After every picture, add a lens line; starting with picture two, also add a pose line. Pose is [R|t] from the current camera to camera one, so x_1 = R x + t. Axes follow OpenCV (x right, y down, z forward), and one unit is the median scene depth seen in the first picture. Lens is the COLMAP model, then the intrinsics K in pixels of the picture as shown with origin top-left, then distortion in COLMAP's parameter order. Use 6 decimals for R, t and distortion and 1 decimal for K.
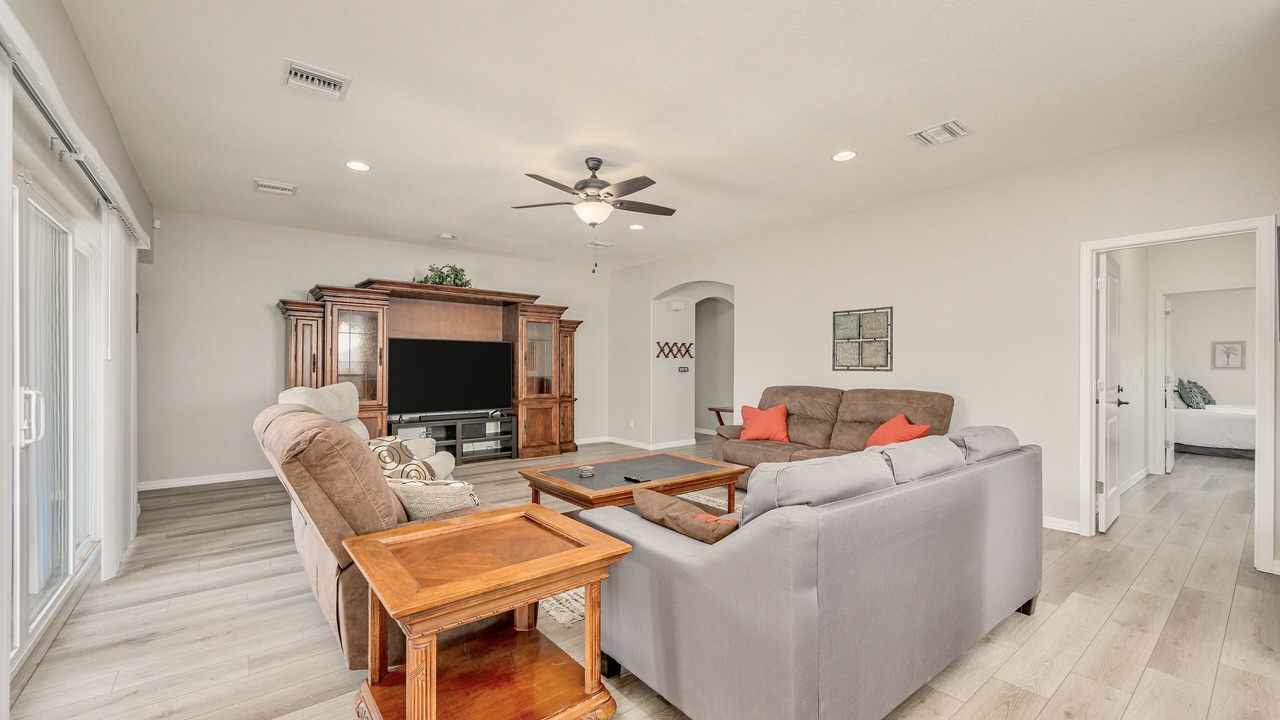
lens RADIAL K [[513.1, 0, 637.2], [0, 513.1, 367.6], [0, 0, 1]] dist [0.000938, 0.001608]
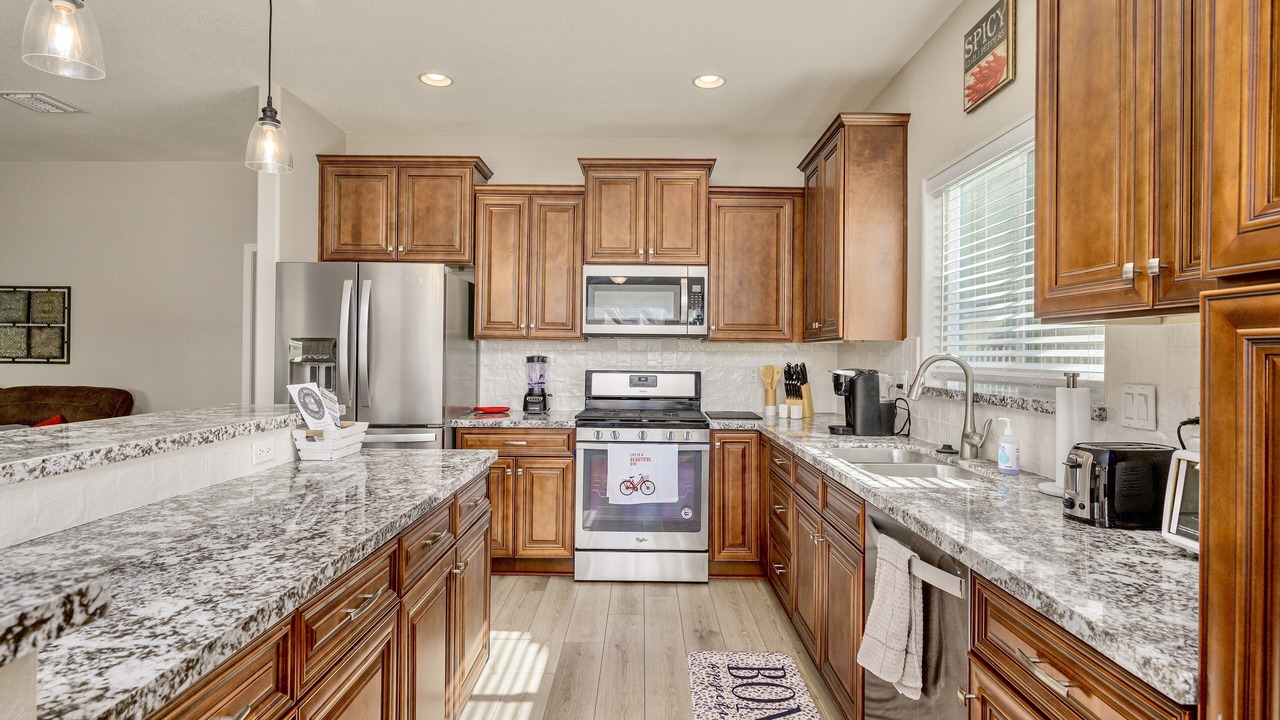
lens RADIAL K [[643.5, 0, 641.8], [0, 643.5, 352.4], [0, 0, 1]] dist [0.000071, 0.000745]
pose [[0.632537, 0.005433, 0.774511, 0.231492], [-0.005921, 0.999980, -0.002179, -0.012632], [-0.774507, -0.003208, 0.632557, -0.317296]]
